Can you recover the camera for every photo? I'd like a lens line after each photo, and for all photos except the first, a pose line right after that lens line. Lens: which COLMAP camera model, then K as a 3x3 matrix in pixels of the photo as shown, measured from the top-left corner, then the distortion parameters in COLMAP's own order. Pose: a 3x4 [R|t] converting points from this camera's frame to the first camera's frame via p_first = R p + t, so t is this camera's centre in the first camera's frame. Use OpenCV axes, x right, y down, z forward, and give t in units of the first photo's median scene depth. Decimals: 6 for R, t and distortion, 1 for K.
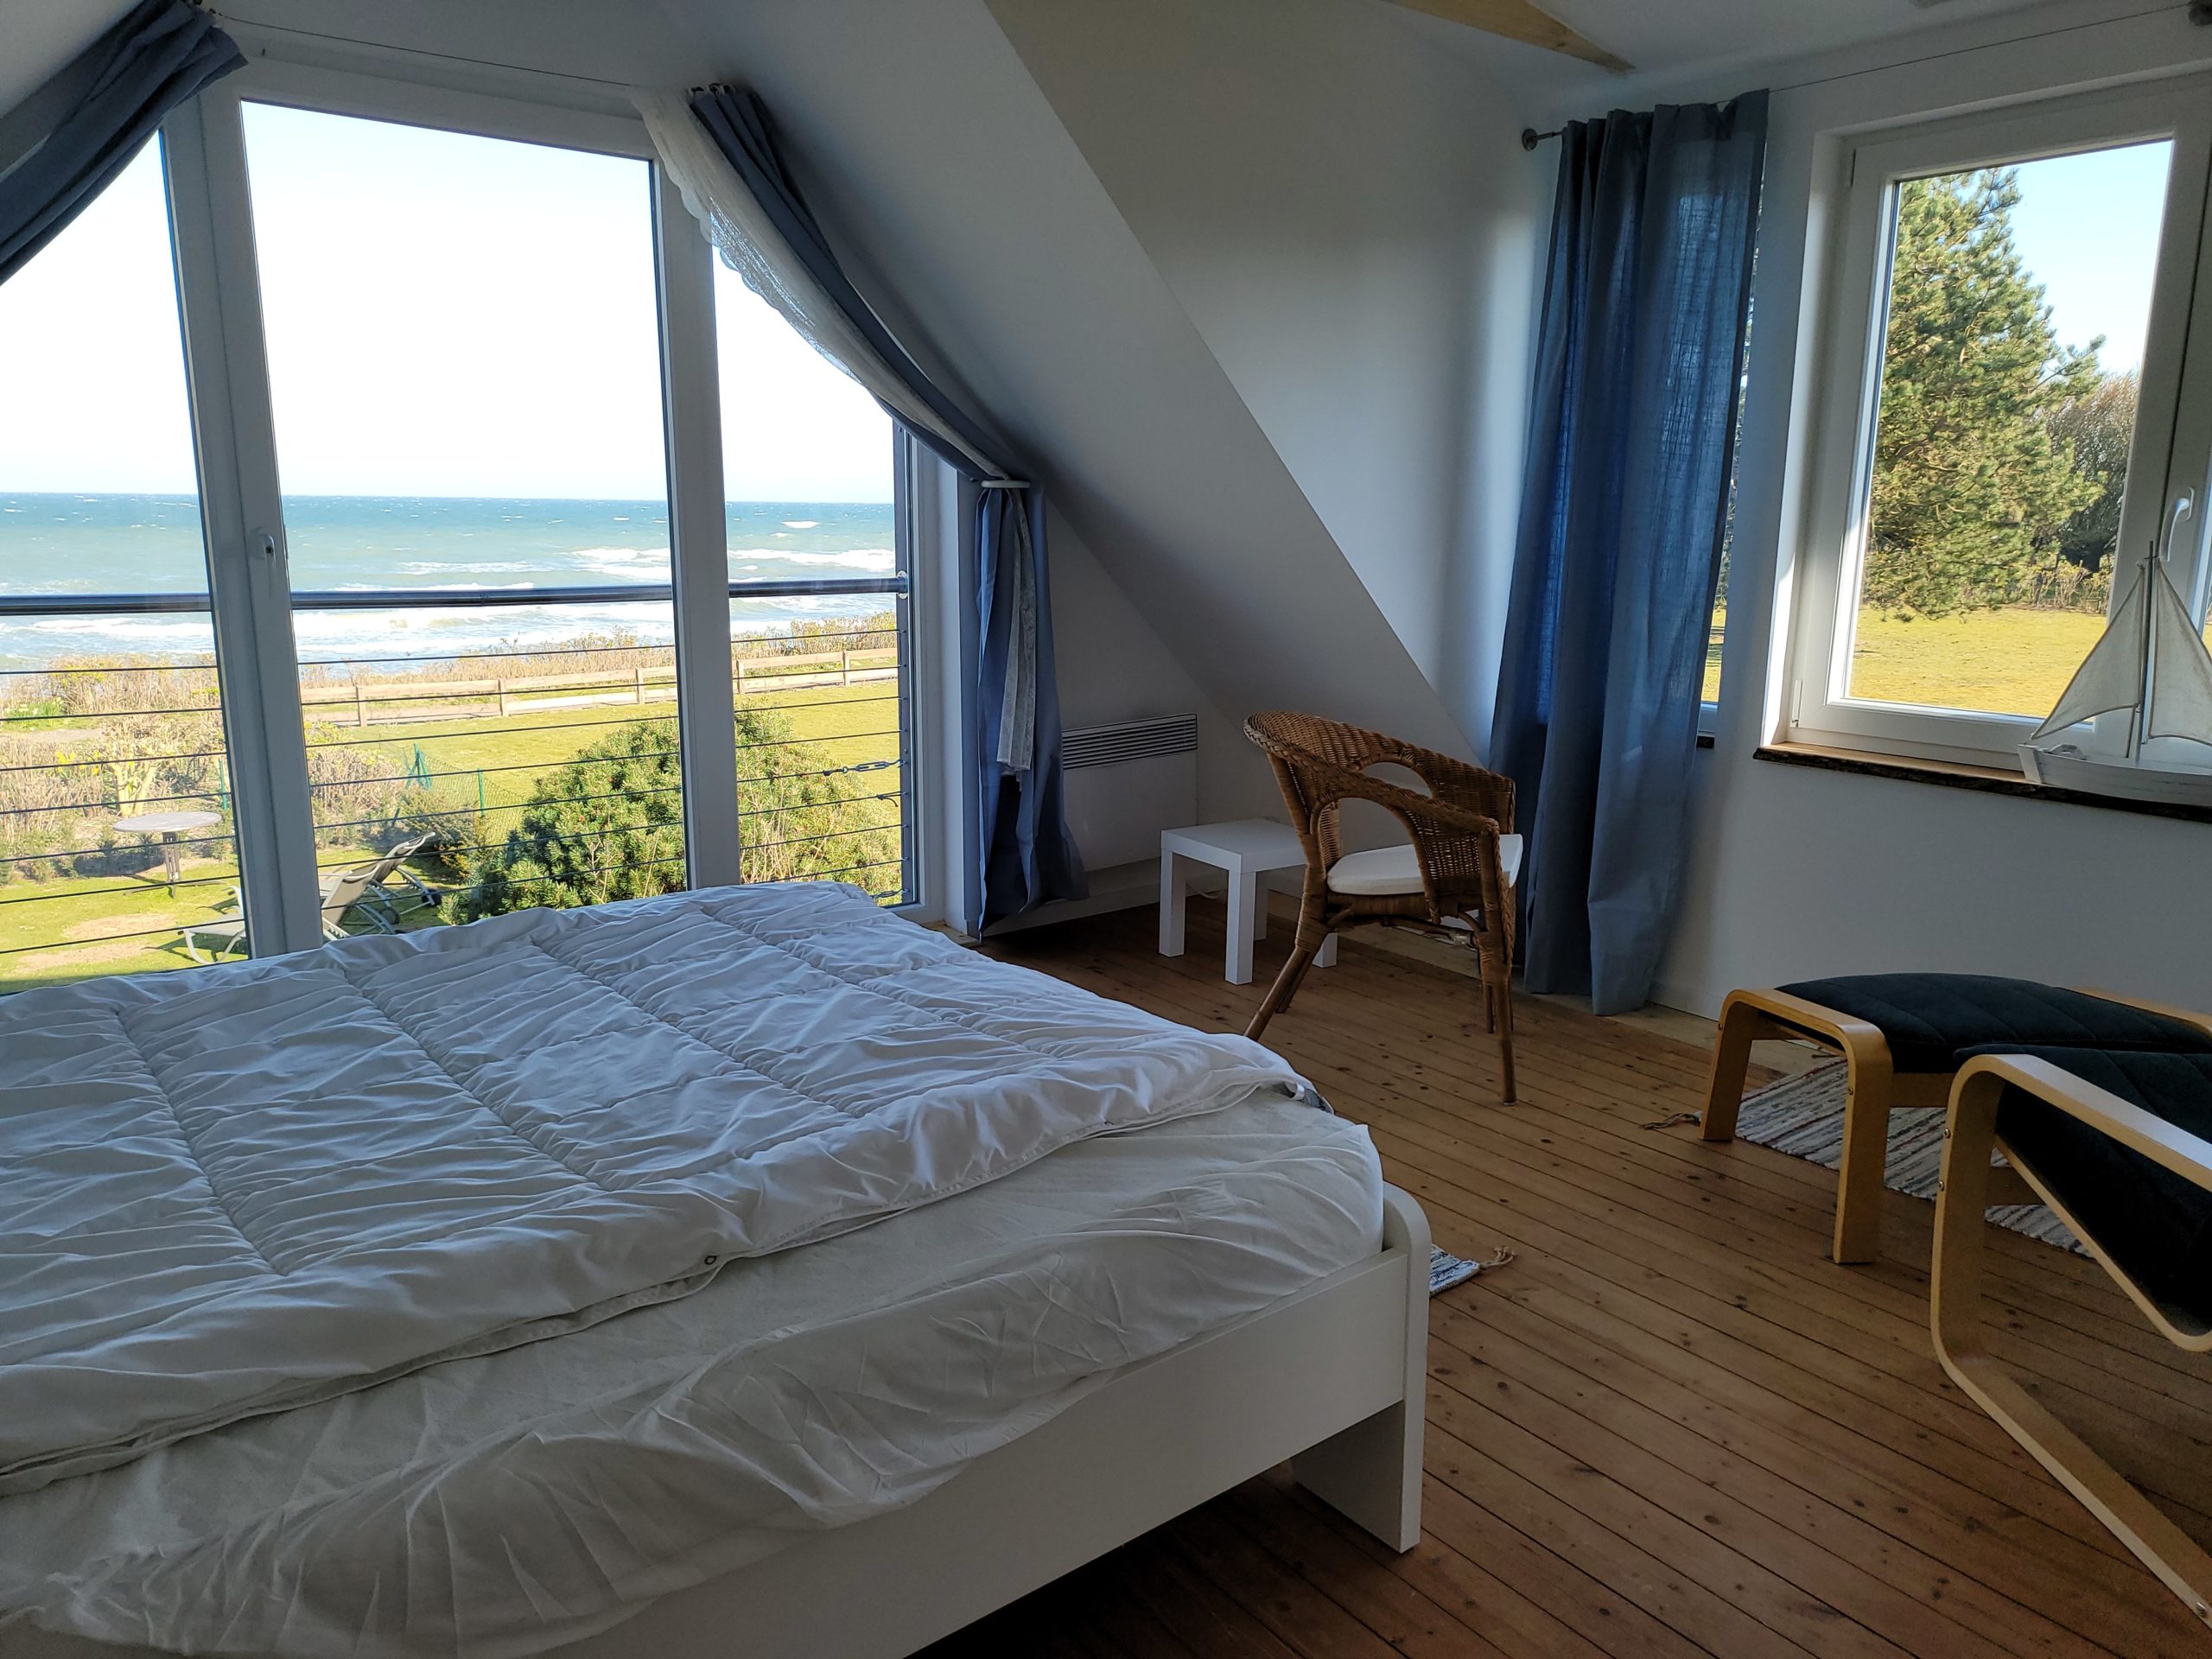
lens RADIAL K [[1532.4, 0, 1120.8], [0, 1532.4, 838.1], [0, 0, 1]] dist [0.049656, -0.052177]
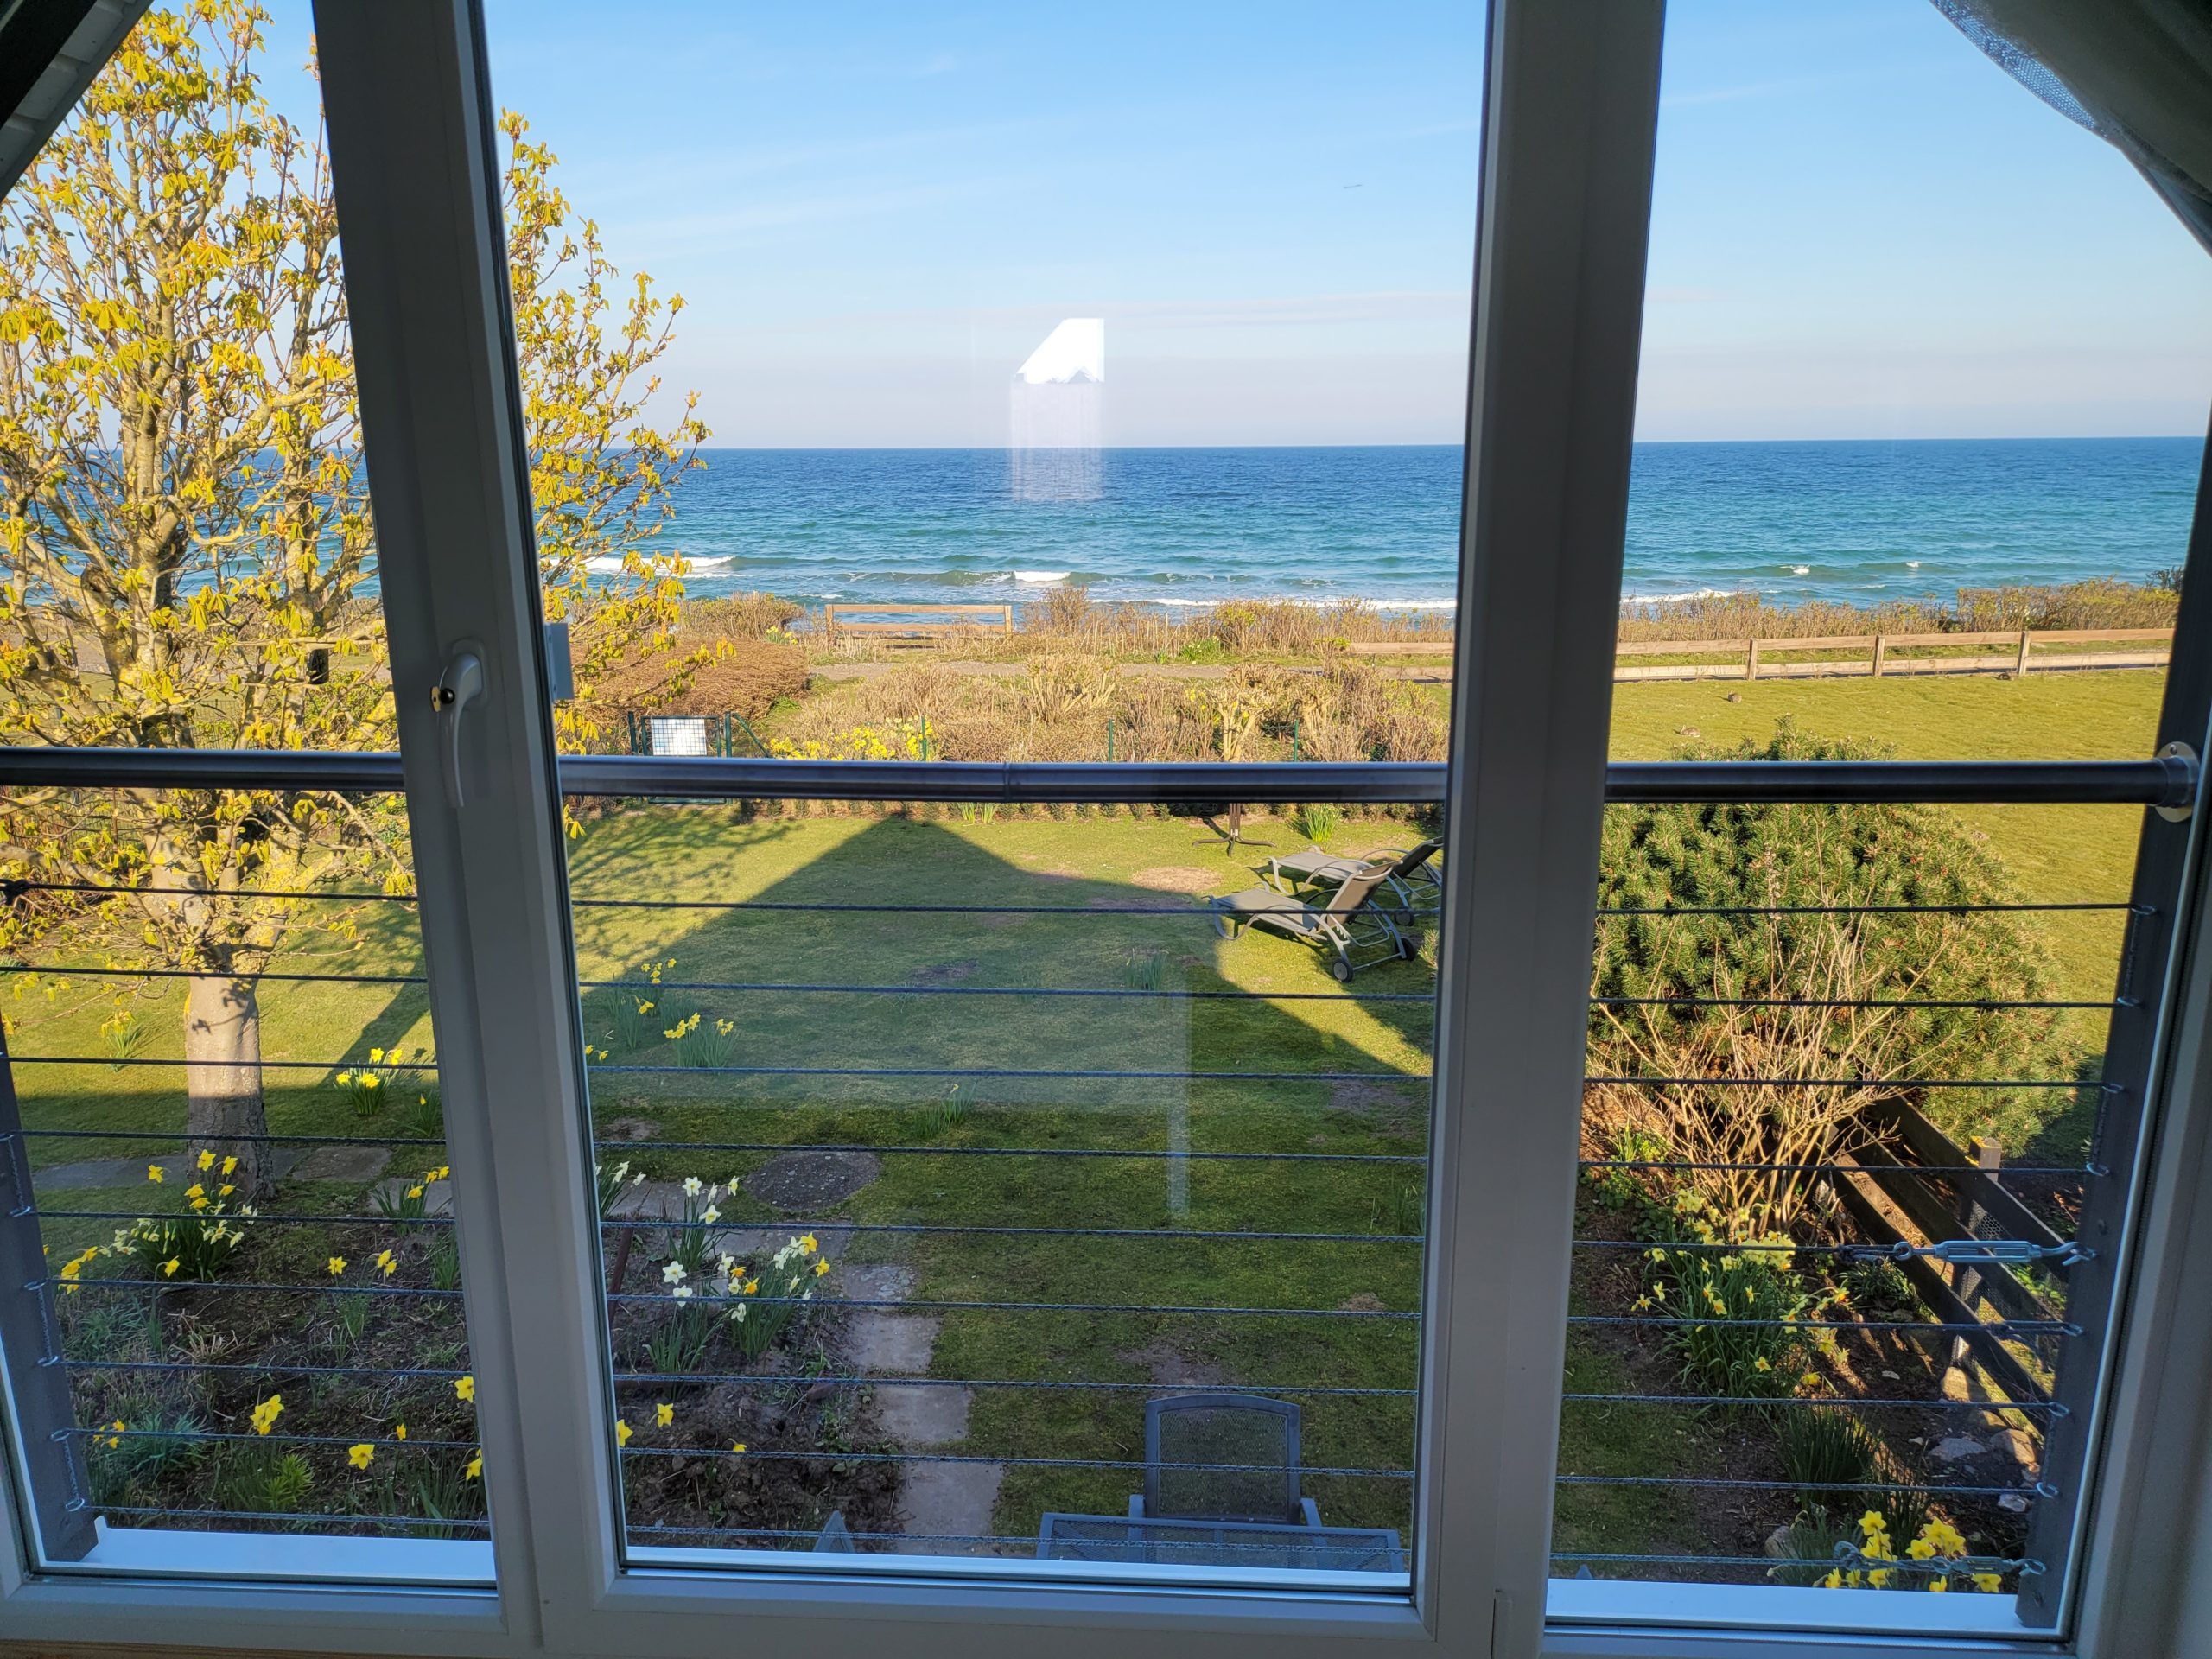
lens RADIAL K [[1532.4, 0, 1102.0], [0, 1532.4, 833.6], [0, 0, 1]] dist [0.049656, -0.052177]
pose [[0.756567, 0.139281, -0.638911, -0.134310], [-0.121086, 0.989996, 0.072432, -0.195758], [0.642608, 0.022564, 0.765863, 0.789490]]
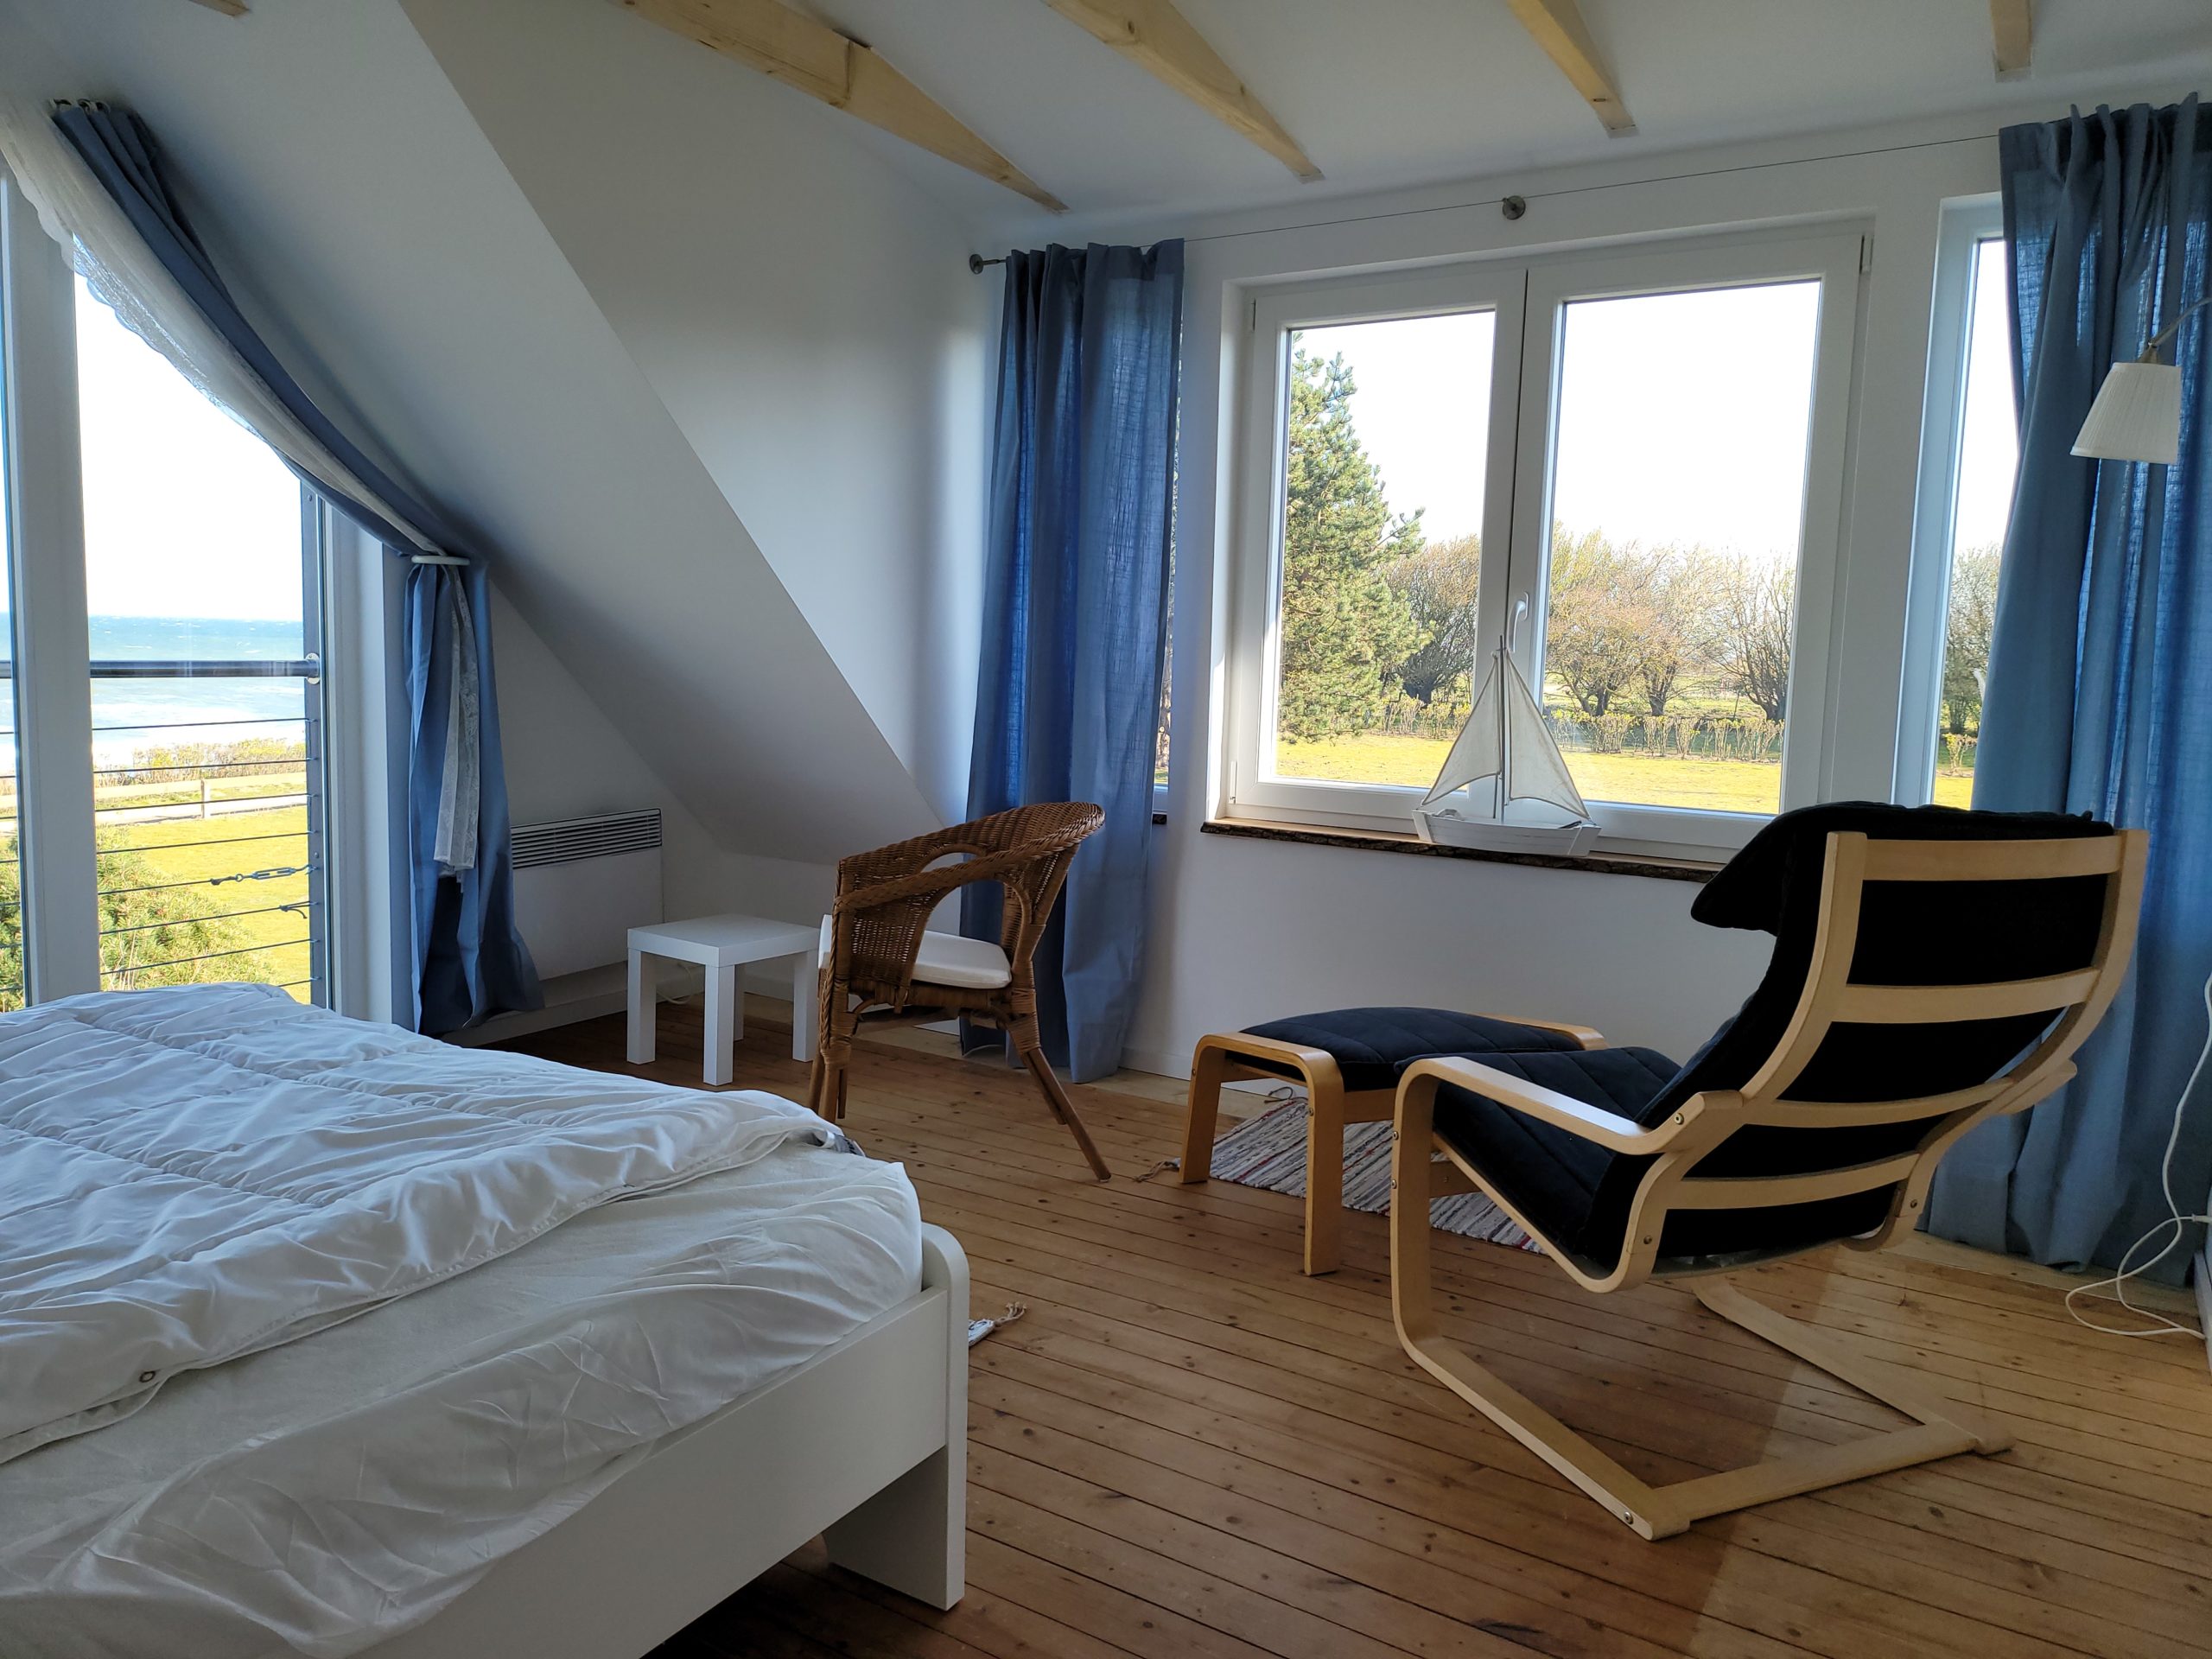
lens RADIAL K [[1532.4, 0, 1123.6], [0, 1532.4, 824.2], [0, 0, 1]] dist [0.049656, -0.052177]
pose [[0.935373, -0.018516, 0.353178, -0.026294], [0.050873, 0.995287, -0.082555, 0.030193], [-0.349985, 0.095186, 0.931907, 0.004582]]
